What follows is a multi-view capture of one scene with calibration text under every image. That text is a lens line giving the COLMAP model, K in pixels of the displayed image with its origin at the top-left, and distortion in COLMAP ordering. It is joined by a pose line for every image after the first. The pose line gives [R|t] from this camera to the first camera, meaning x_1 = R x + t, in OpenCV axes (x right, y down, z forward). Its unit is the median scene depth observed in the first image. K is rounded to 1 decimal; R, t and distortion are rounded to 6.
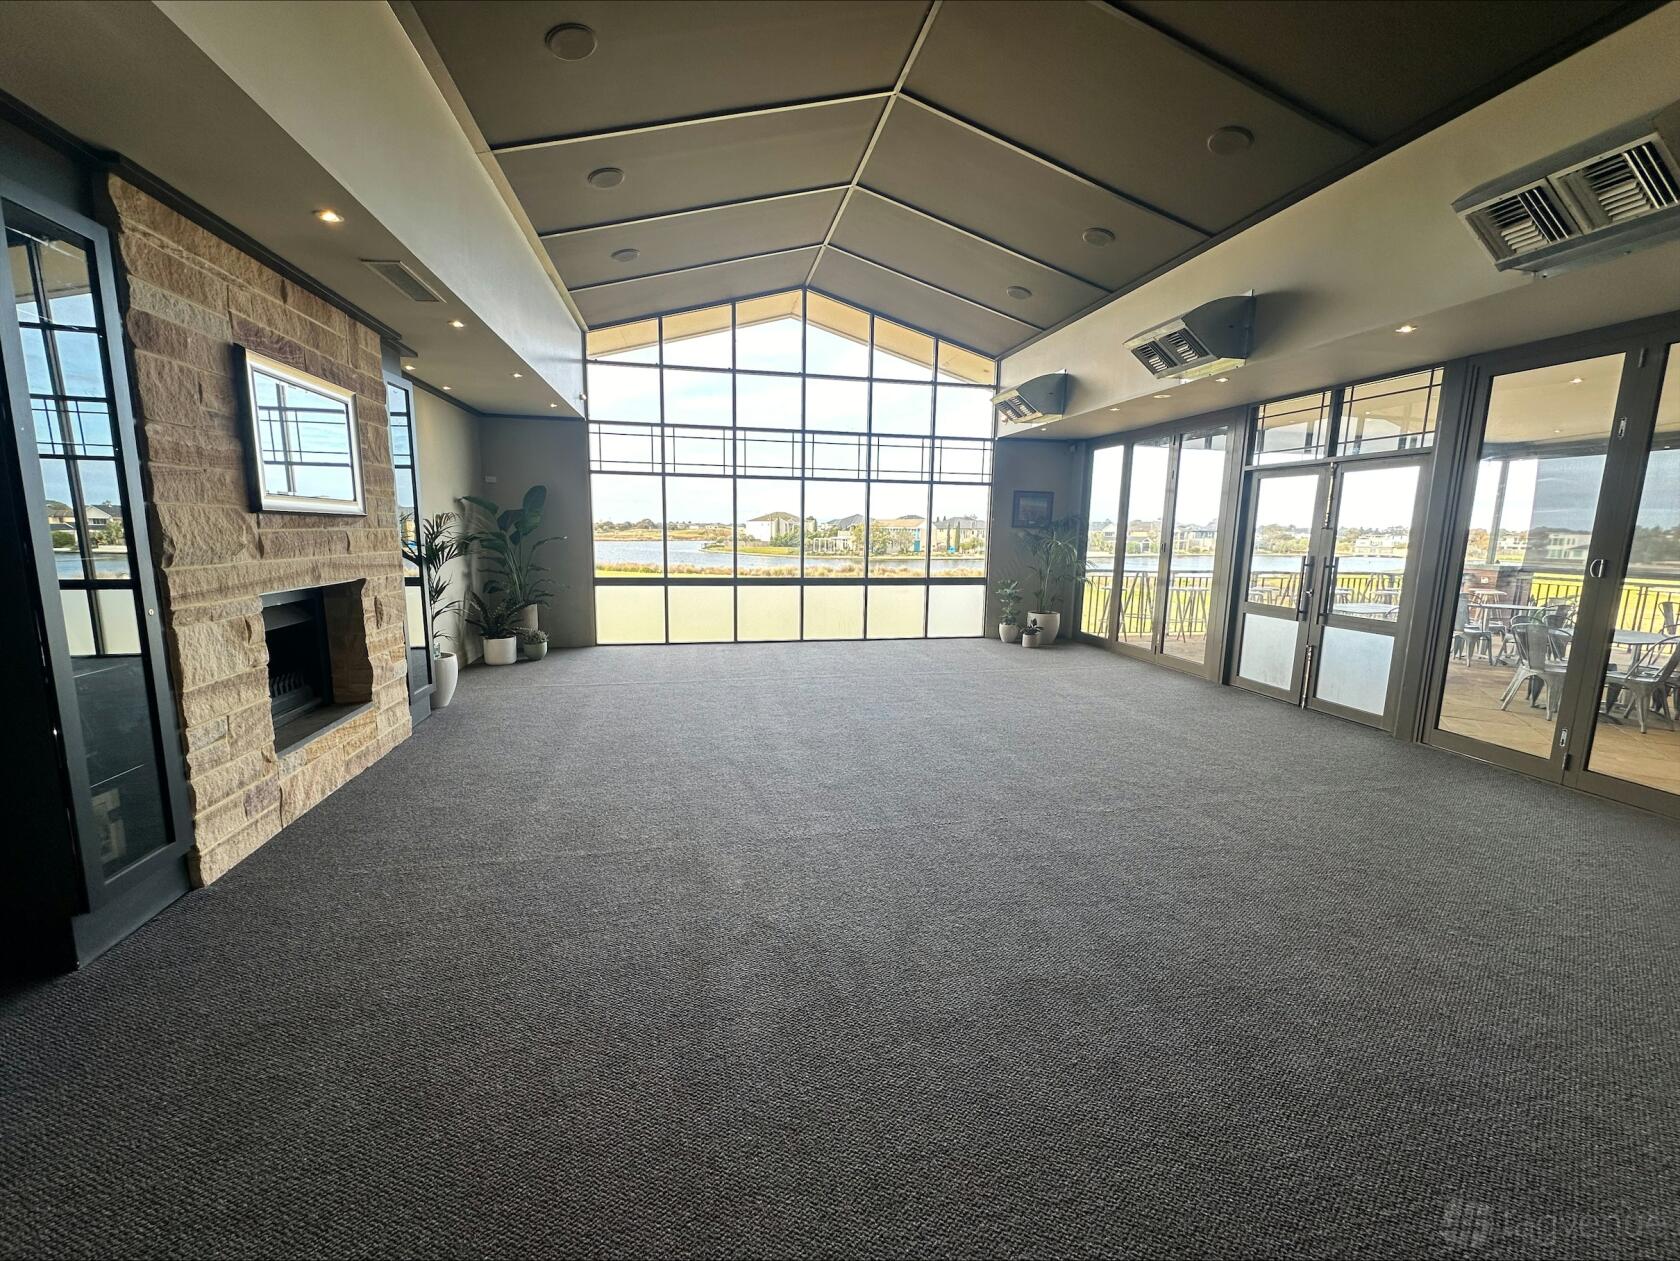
lens RADIAL K [[670.4, 0, 840.0], [0, 670.4, 631.3], [0, 0, 1]] dist [0.002237, 0.000385]
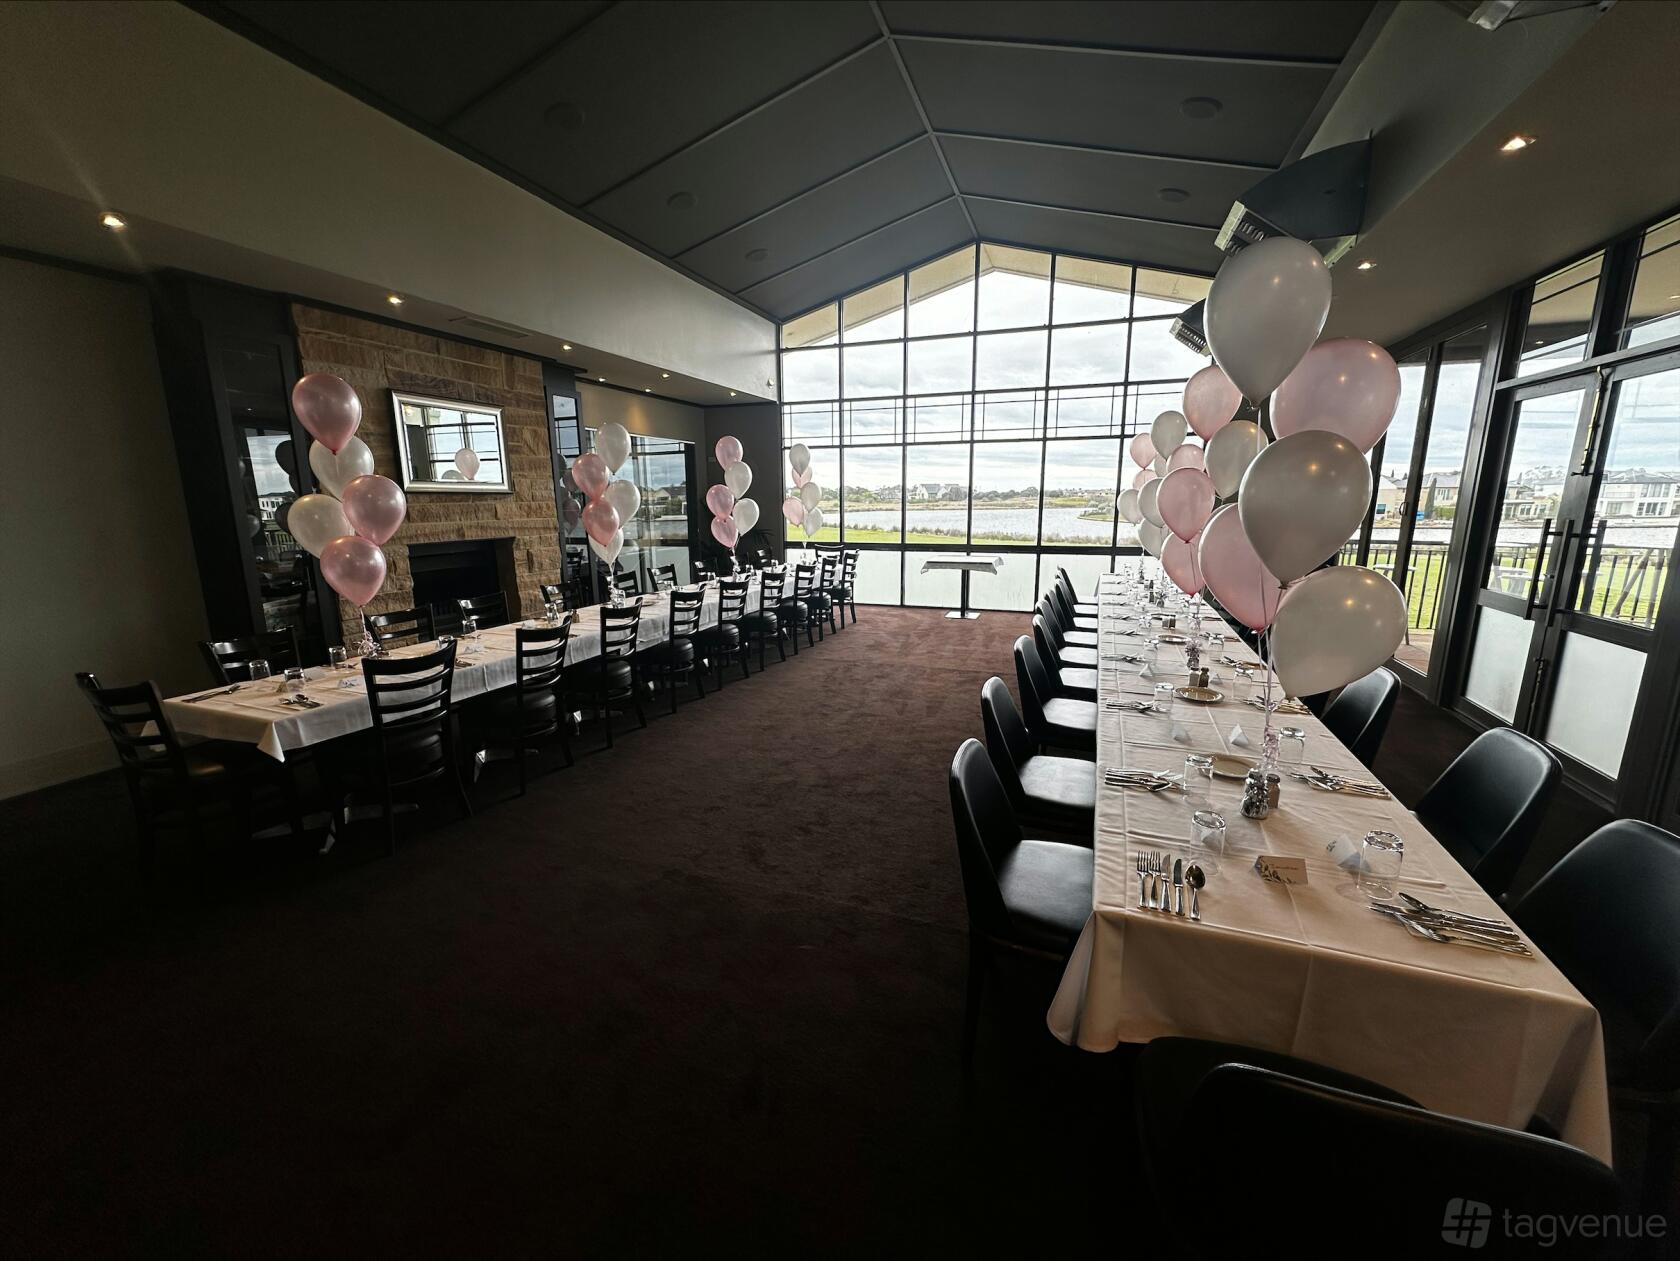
lens RADIAL K [[670.4, 0, 840.2], [0, 670.4, 633.5], [0, 0, 1]] dist [0.002237, 0.000385]
pose [[0.847072, 0.085487, -0.524557, 0.412601], [-0.059235, 0.996015, 0.066666, -0.006003], [0.528166, -0.025399, 0.848761, 0.085954]]
